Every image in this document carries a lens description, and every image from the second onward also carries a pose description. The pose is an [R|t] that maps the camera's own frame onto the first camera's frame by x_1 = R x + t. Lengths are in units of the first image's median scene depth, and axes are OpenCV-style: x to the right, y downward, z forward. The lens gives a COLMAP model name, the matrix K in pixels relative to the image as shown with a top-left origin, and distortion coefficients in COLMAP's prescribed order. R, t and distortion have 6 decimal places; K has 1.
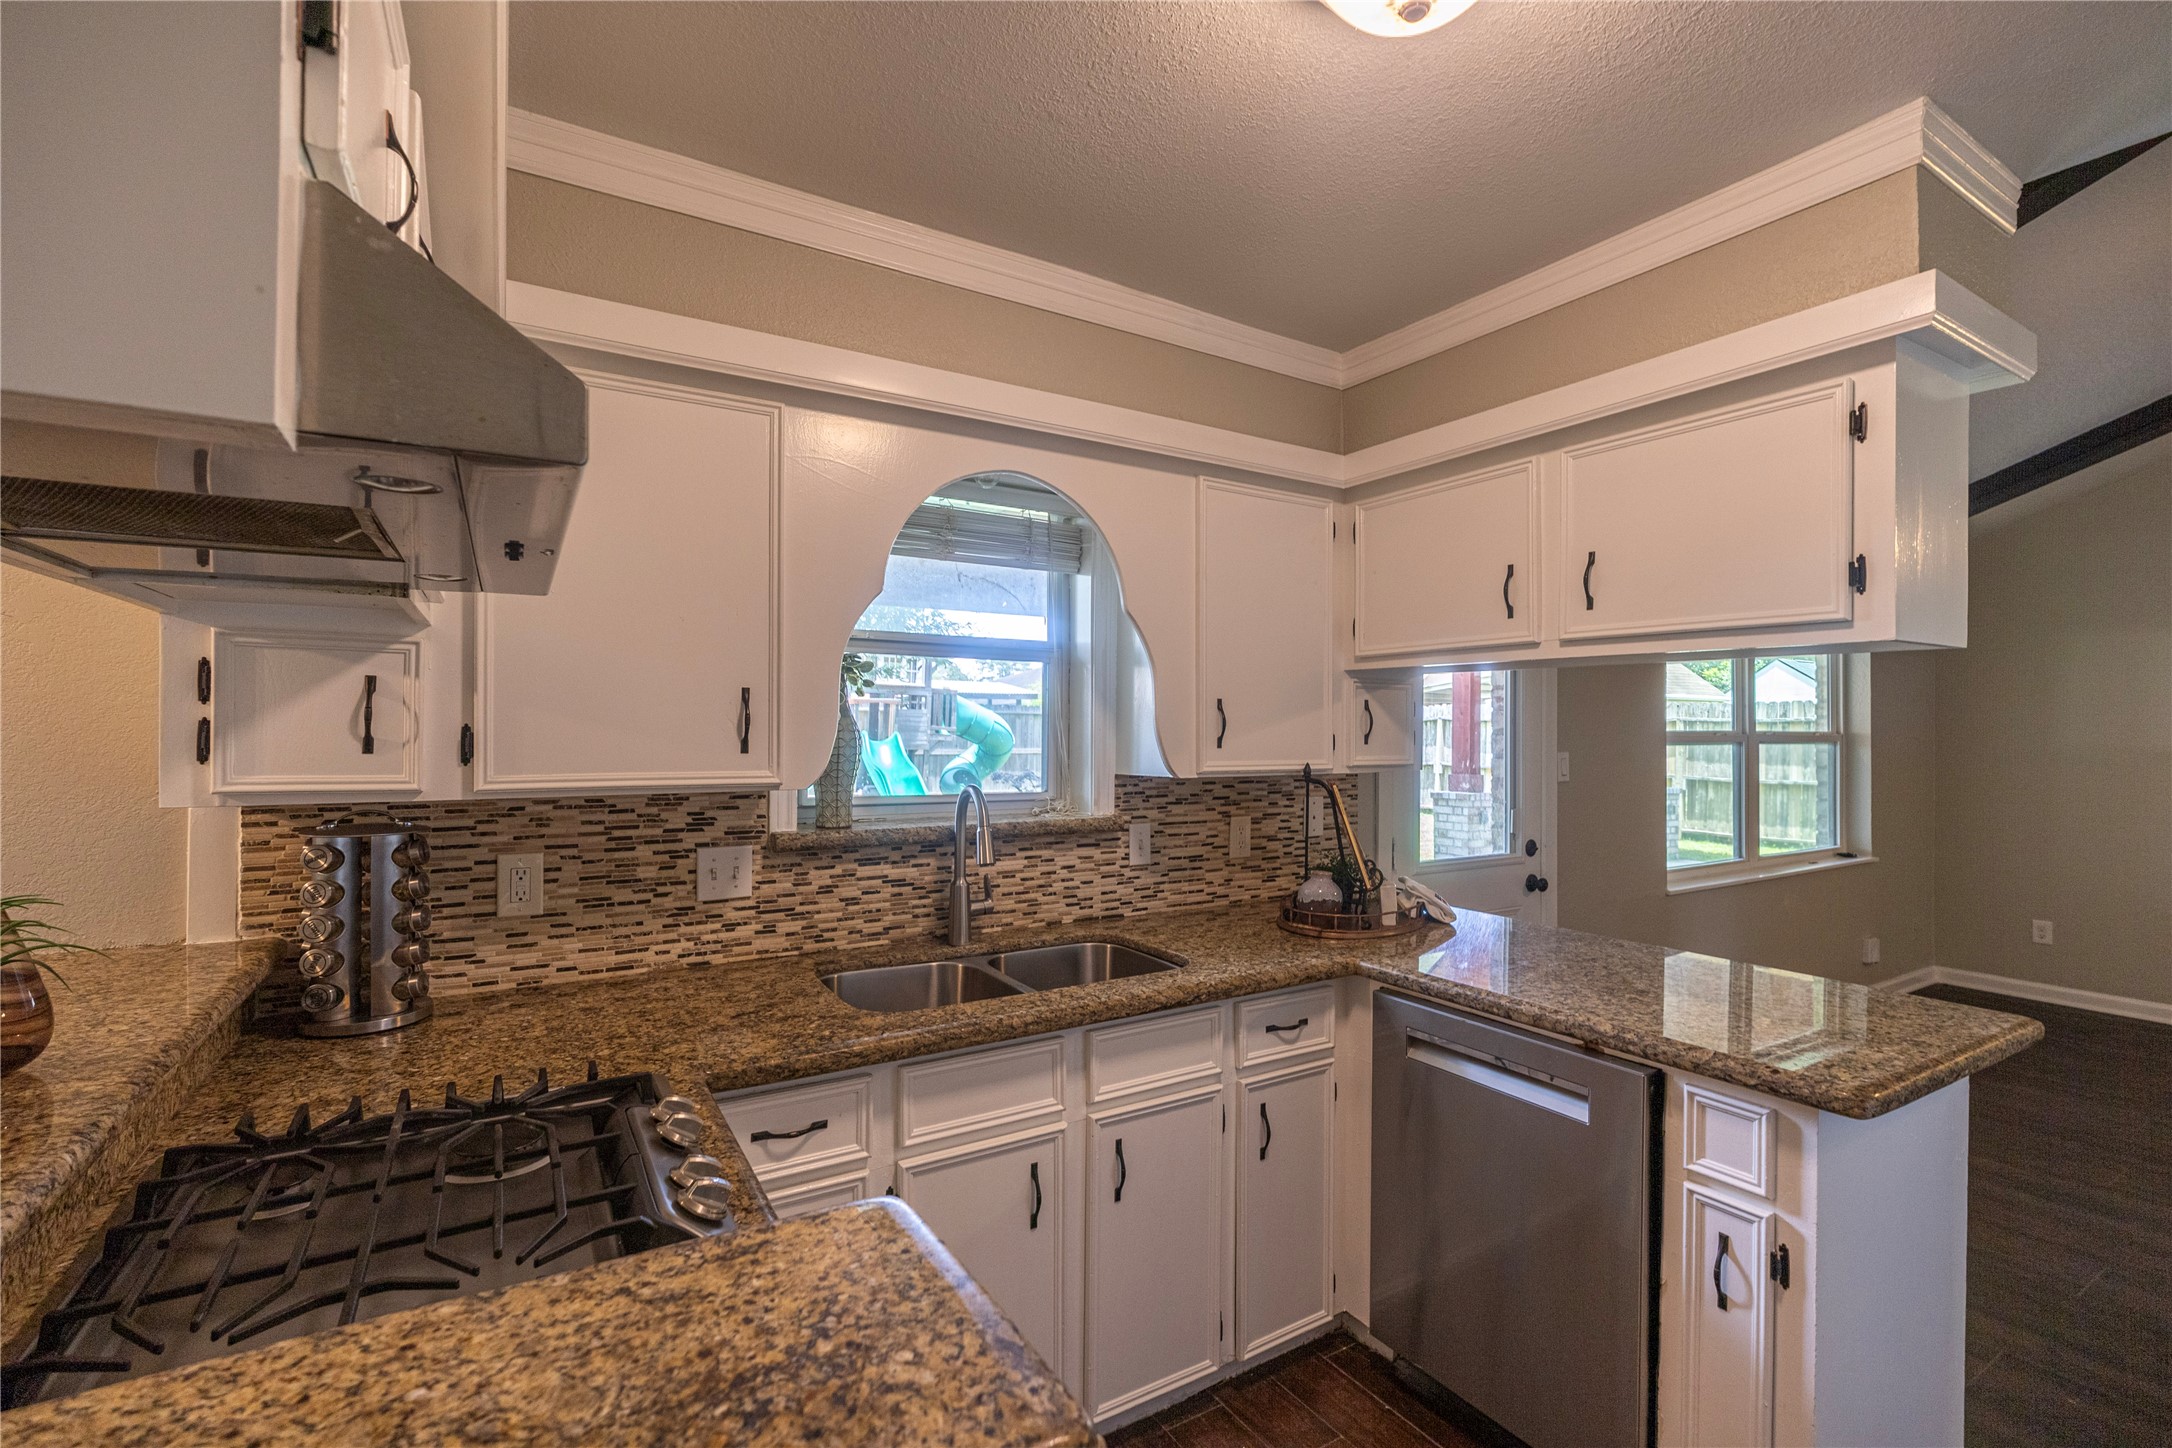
lens RADIAL K [[967.9, 0, 1087.8], [0, 967.9, 726.7], [0, 0, 1]] dist [-0.001266, -0.000113]
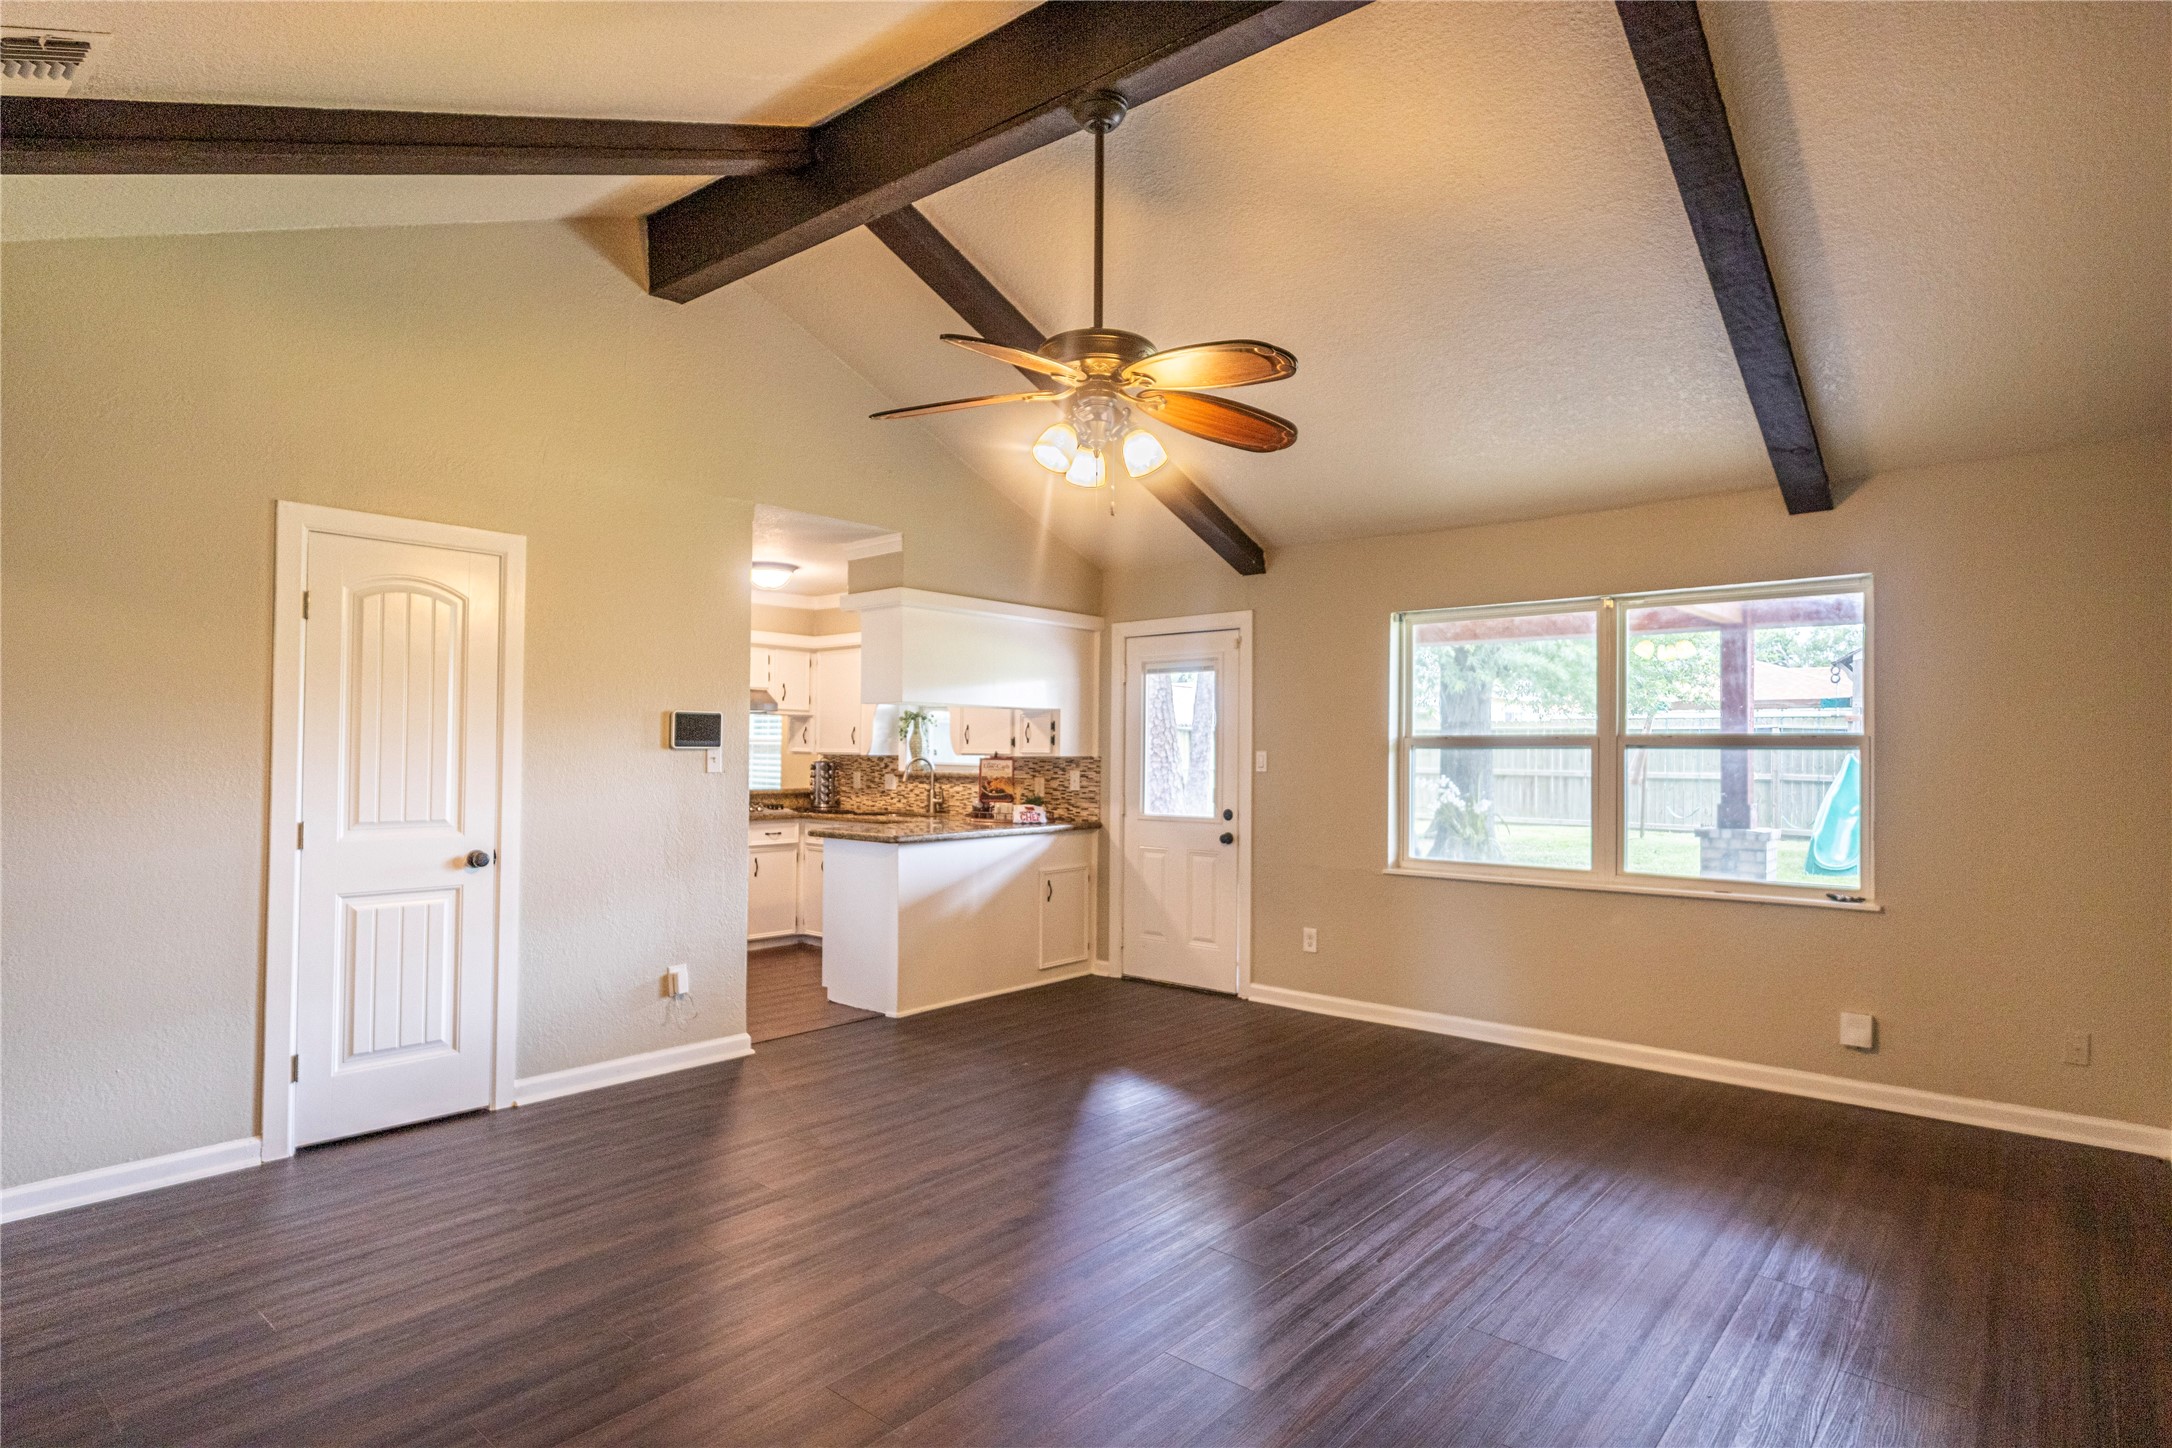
lens RADIAL K [[1146.2, 0, 1086.0], [0, 1146.2, 724.0], [0, 0, 1]] dist [0.000641, 0.000316]
pose [[0.314680, -0.026128, -0.948838, 3.619776], [-0.003263, 0.999585, -0.028608, 0.063365], [0.949192, 0.012099, 0.314465, 0.403317]]
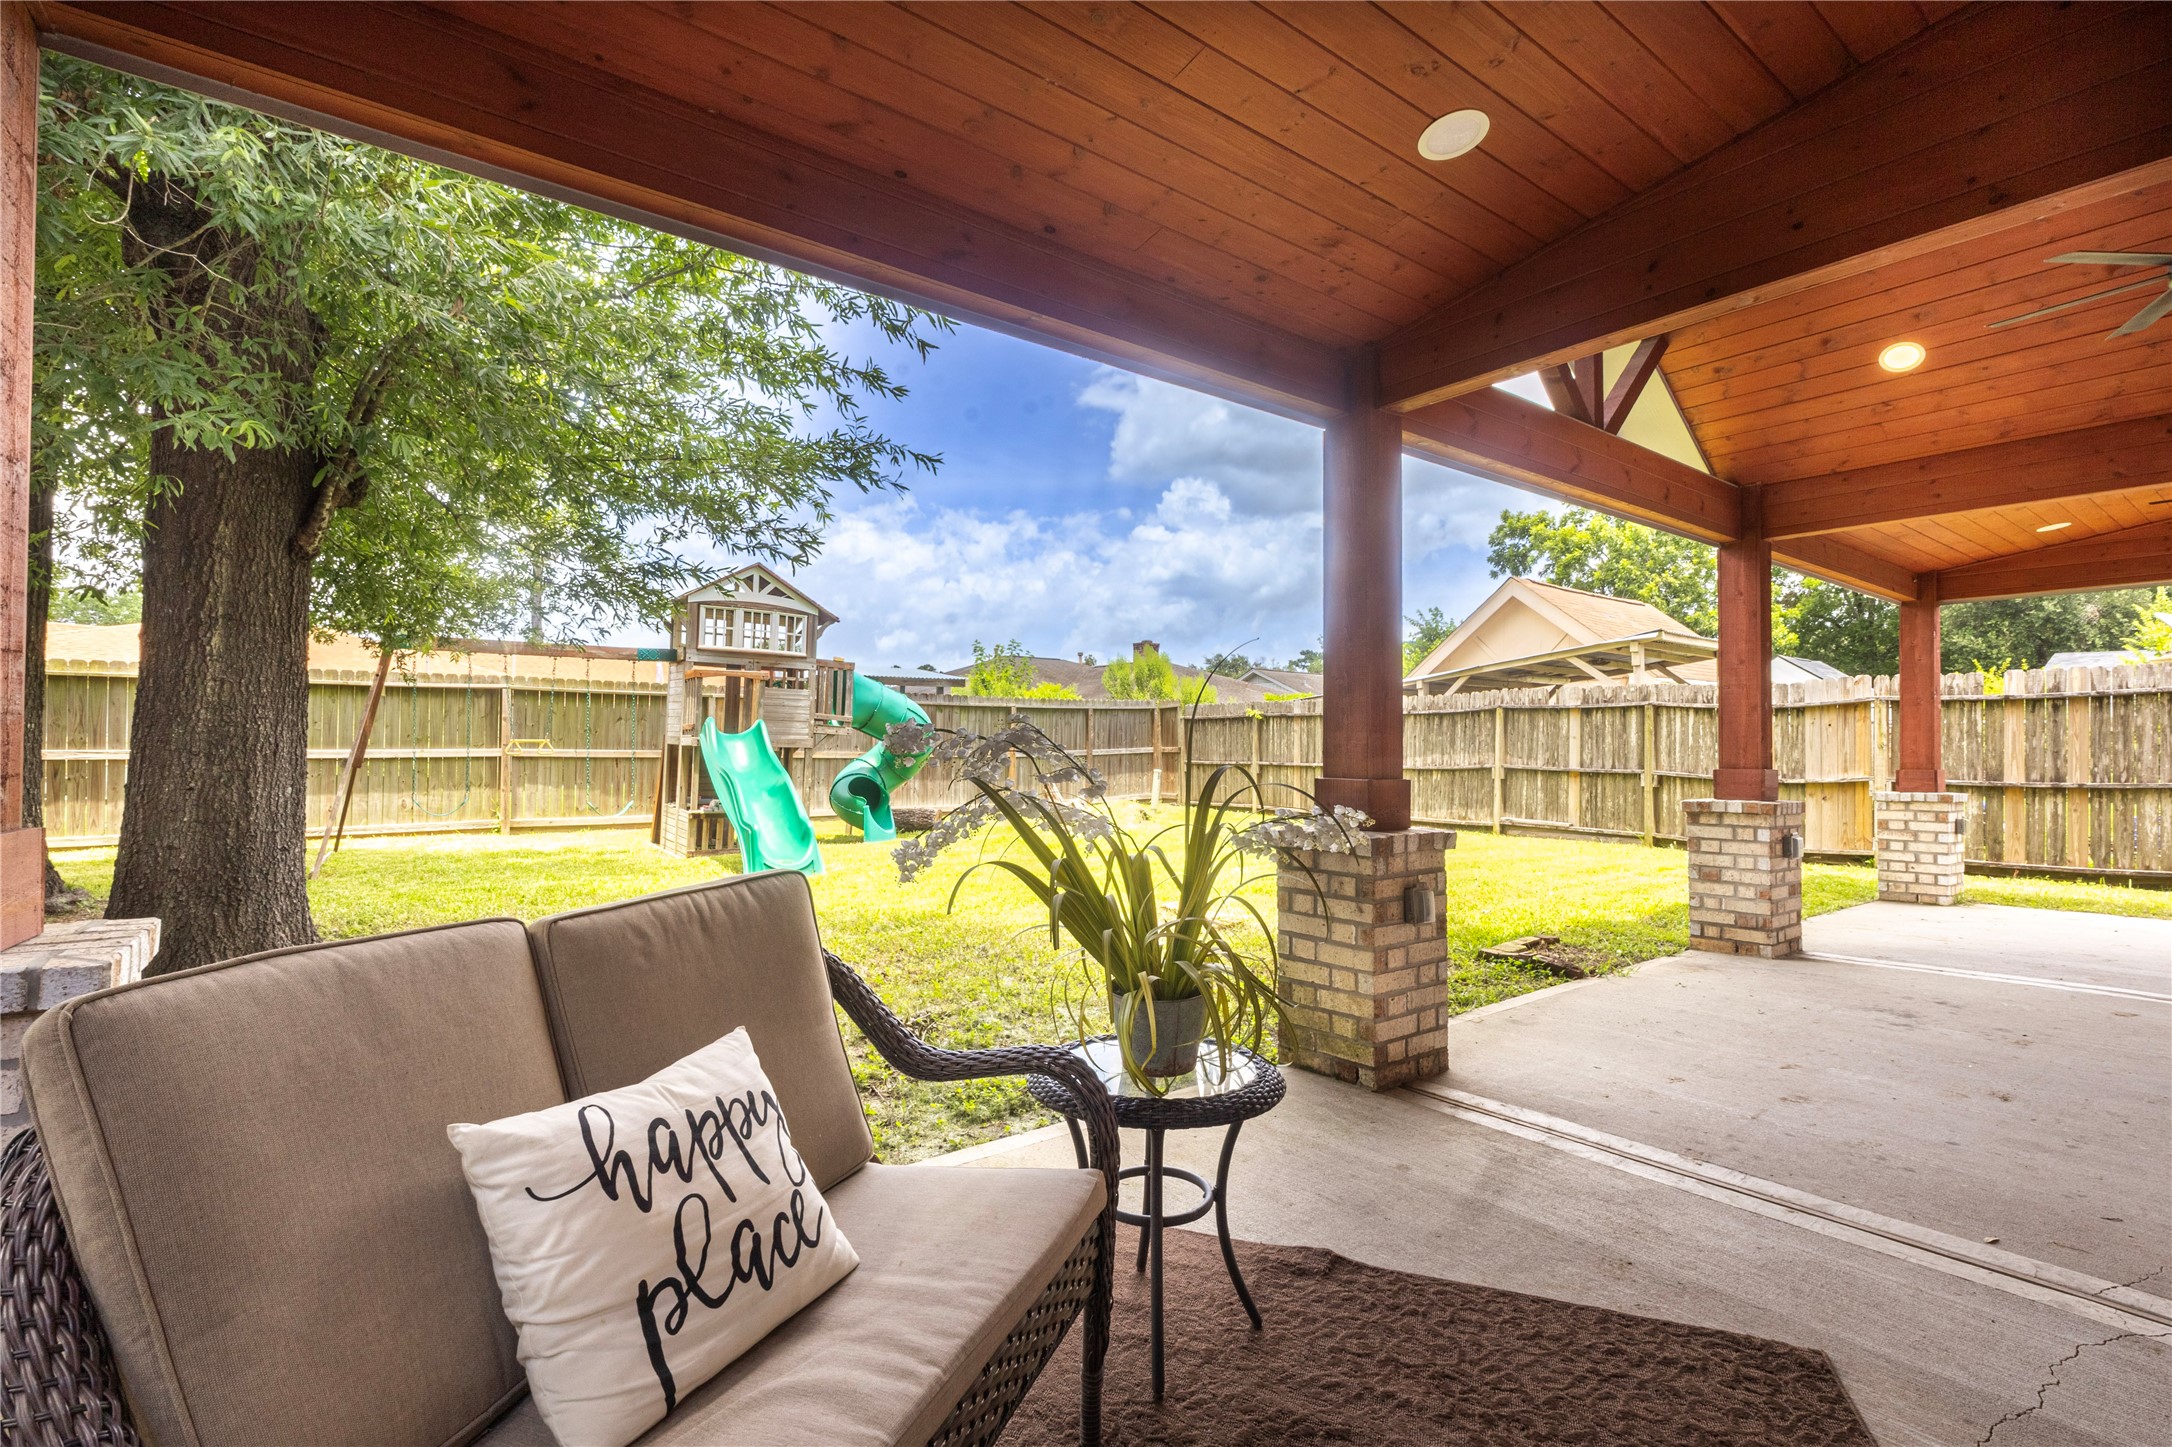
lens RADIAL K [[967.9, 0, 1087.8], [0, 967.9, 726.2], [0, 0, 1]] dist [-0.001266, -0.000113]
pose [[0.996384, 0.000066, 0.084964, -0.203669], [0.001436, 0.999844, -0.017617, 0.158608], [-0.084952, 0.017675, 0.996228, 2.221405]]
